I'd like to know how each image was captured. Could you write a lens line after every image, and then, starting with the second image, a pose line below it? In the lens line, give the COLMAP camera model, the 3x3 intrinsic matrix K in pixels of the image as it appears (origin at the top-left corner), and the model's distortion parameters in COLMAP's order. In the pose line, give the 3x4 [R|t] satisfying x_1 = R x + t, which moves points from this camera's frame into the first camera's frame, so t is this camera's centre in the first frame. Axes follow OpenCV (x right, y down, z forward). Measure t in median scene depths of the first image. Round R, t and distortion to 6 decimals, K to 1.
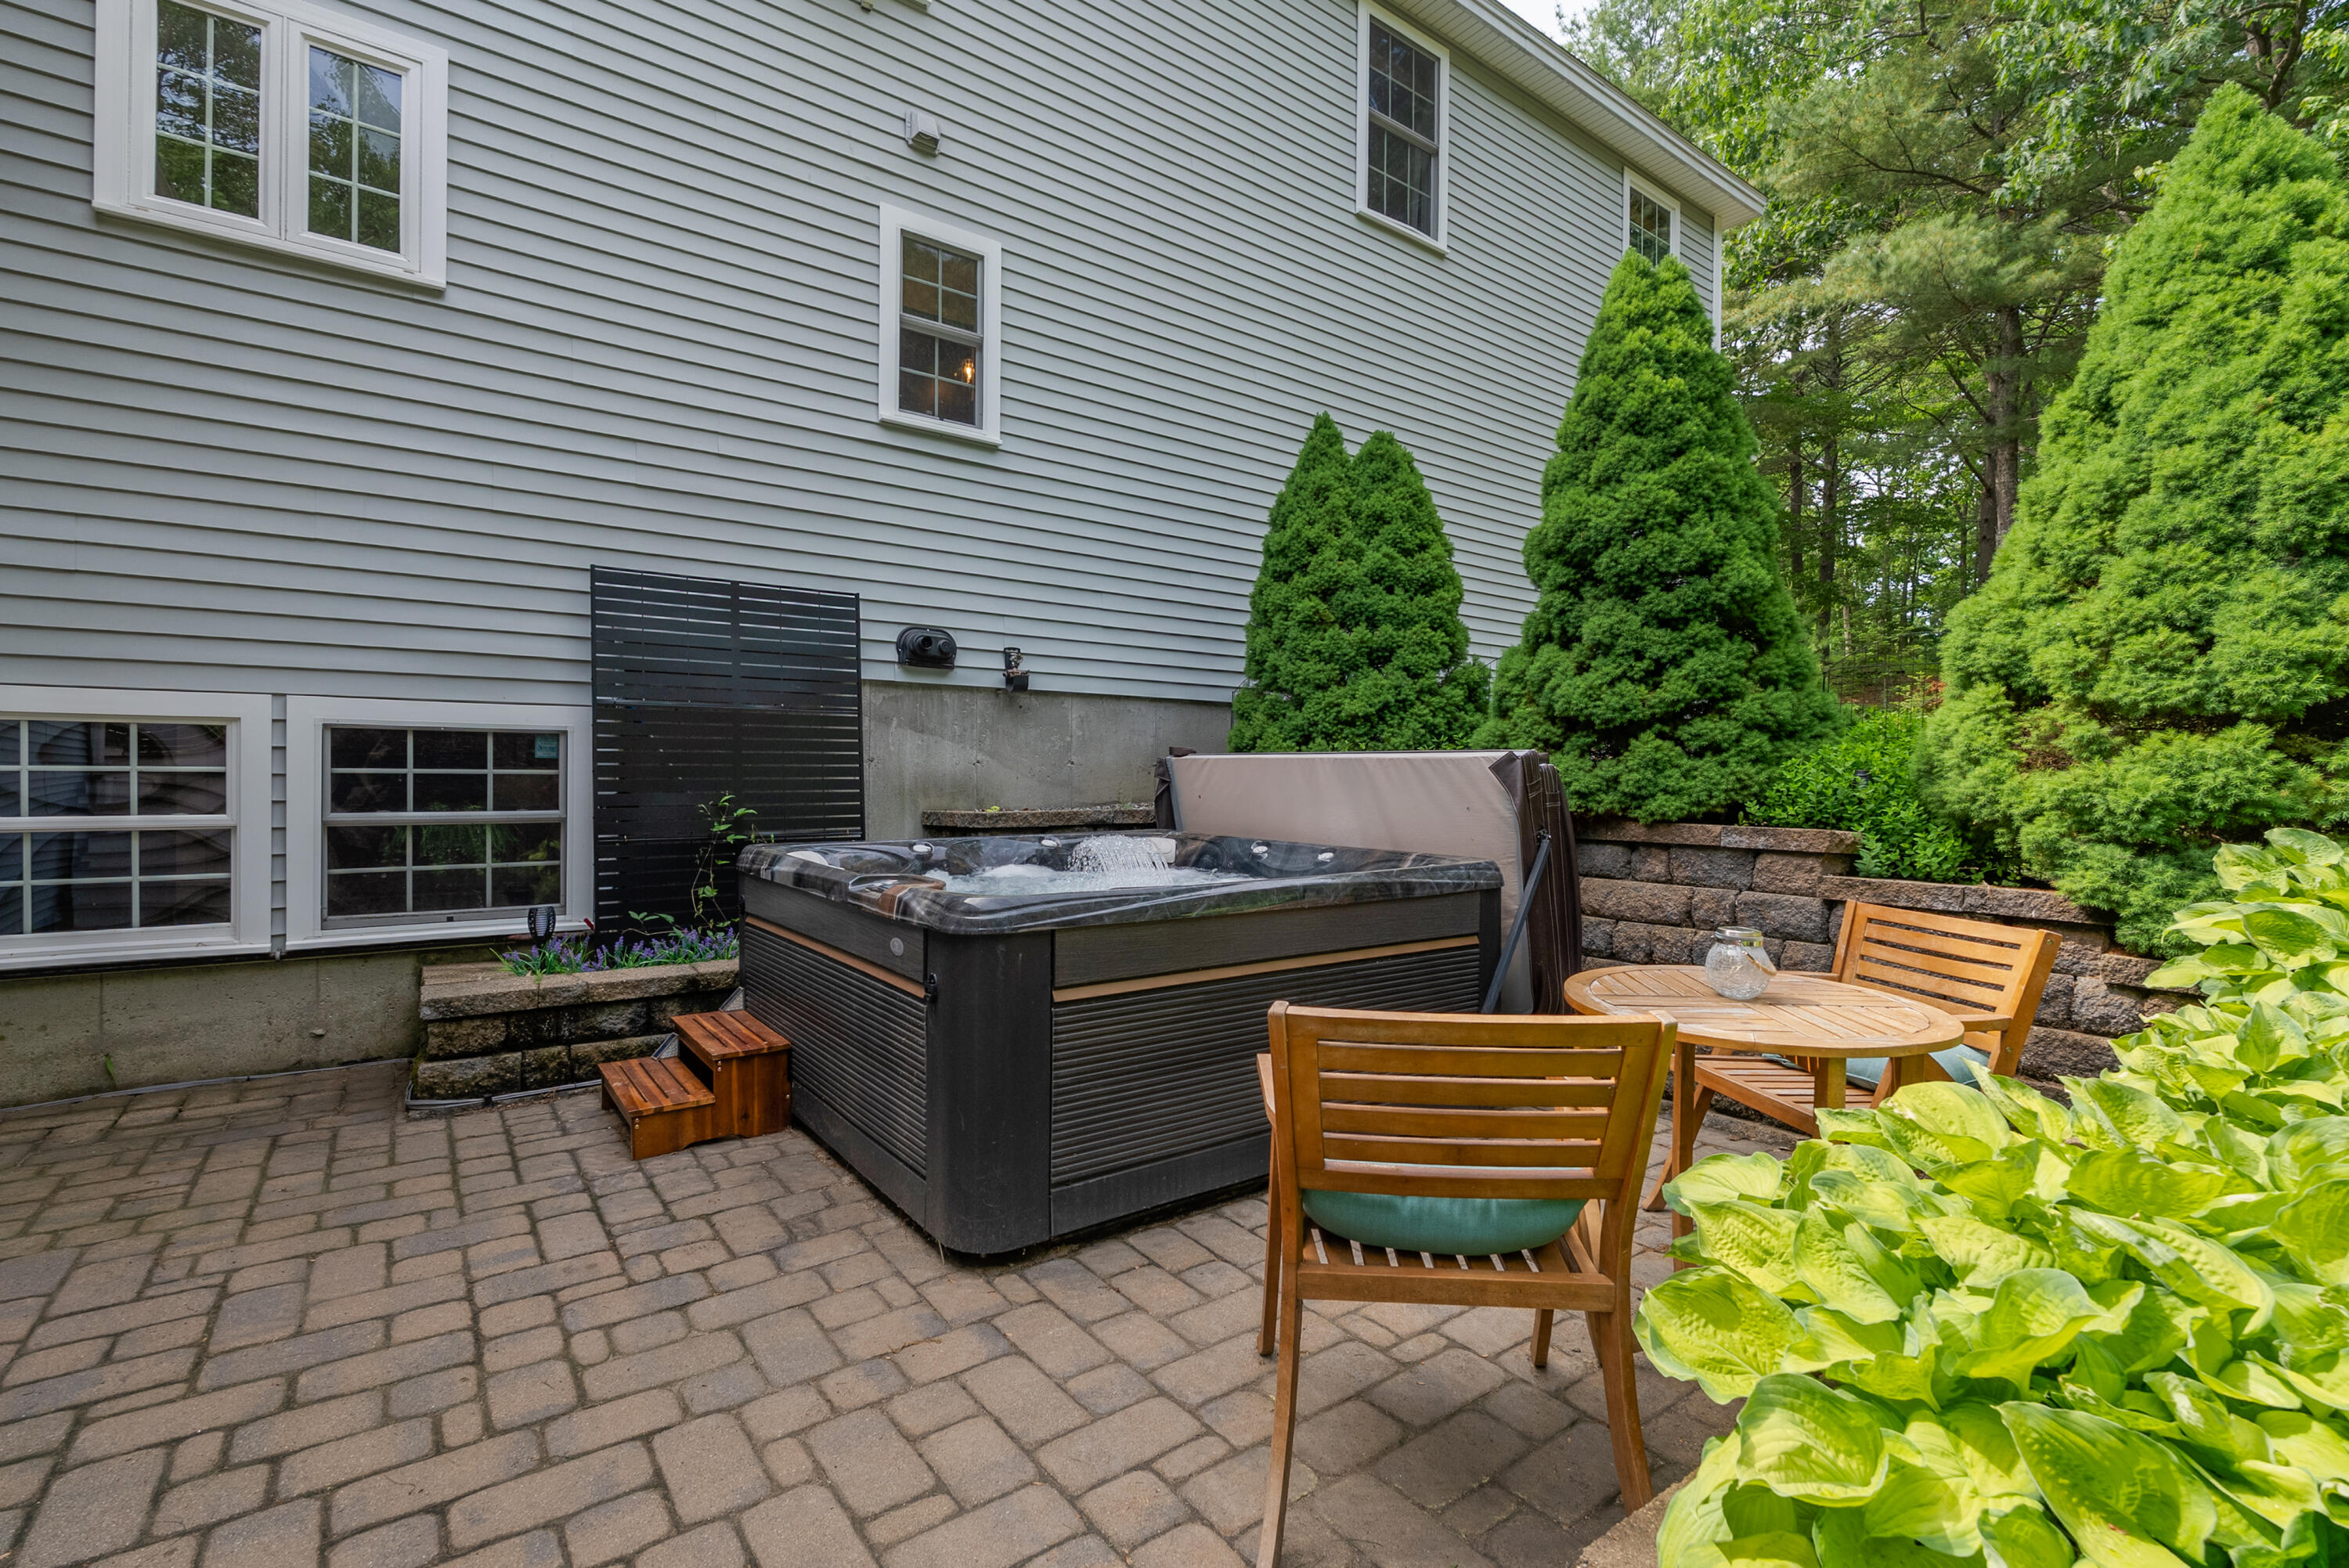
lens RADIAL K [[1038.6, 0, 1166.7], [0, 1038.6, 774.1], [0, 0, 1]] dist [0.003370, -0.000171]
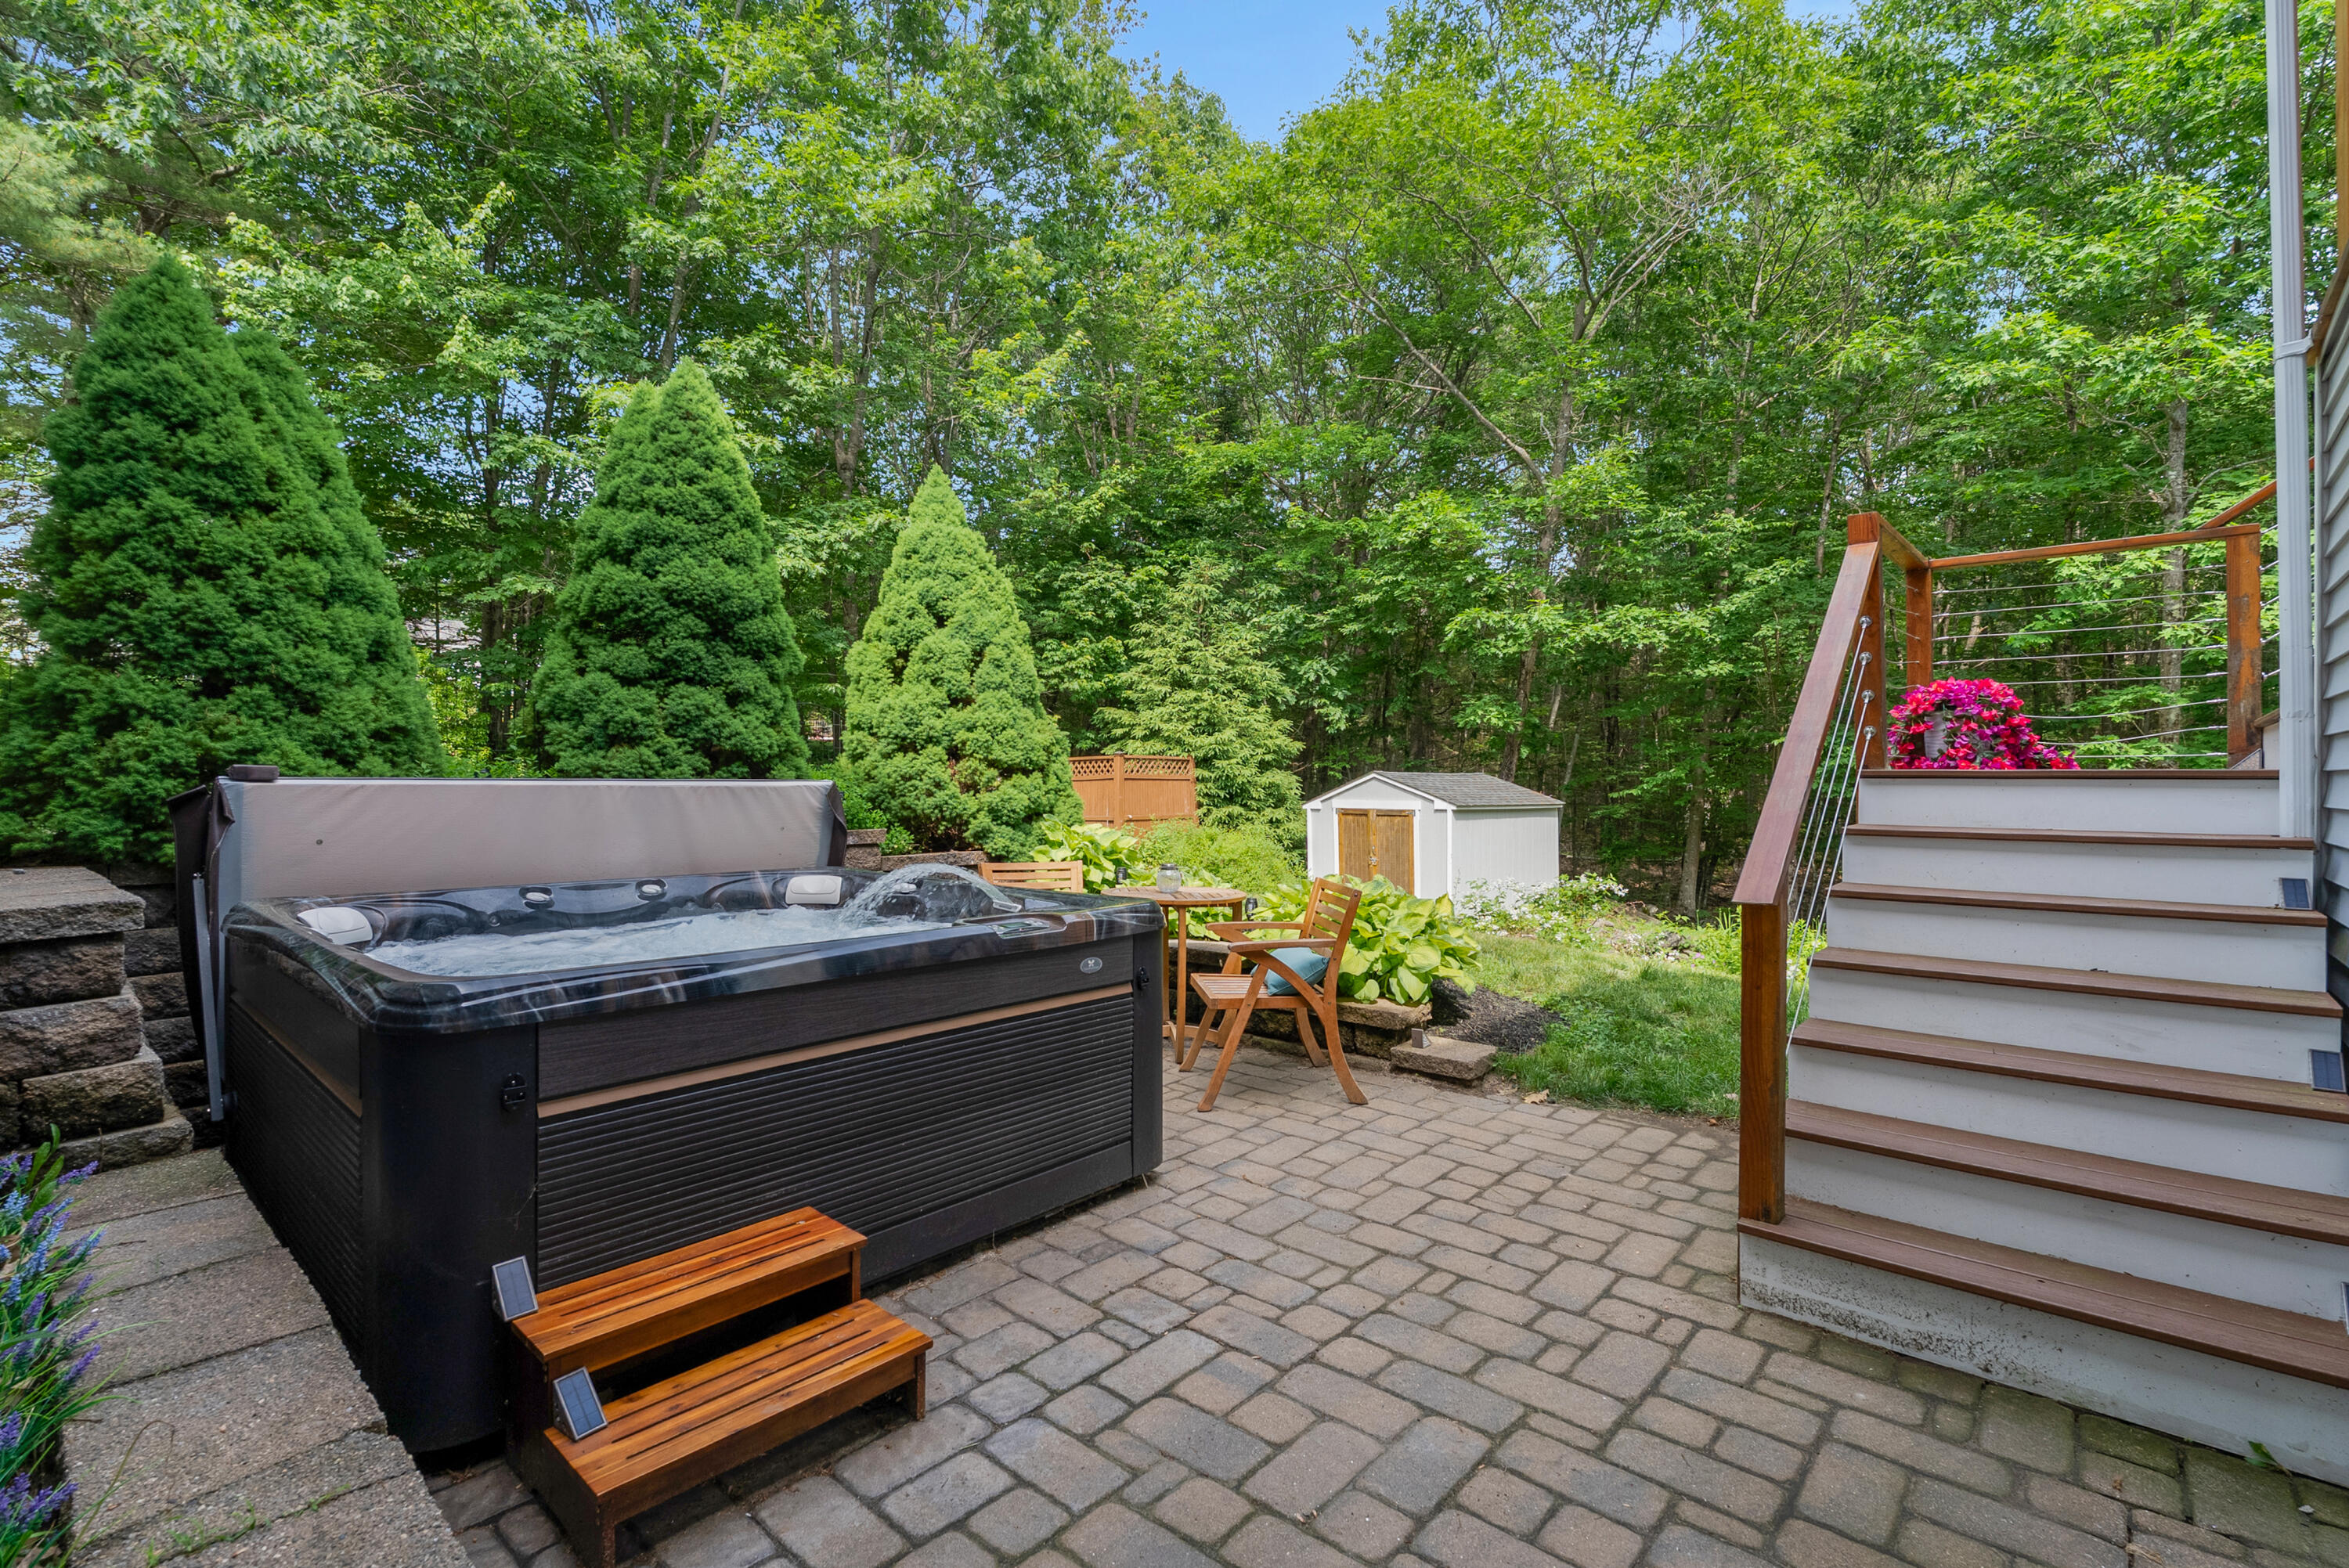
lens RADIAL K [[1038.6, 0, 1175.8], [0, 1038.6, 784.3], [0, 0, 1]] dist [0.003370, -0.000171]
pose [[-0.198169, -0.007362, 0.980140, -1.795690], [0.000208, 0.999971, 0.007553, -0.049325], [-0.980168, 0.001700, -0.198161, 1.477818]]
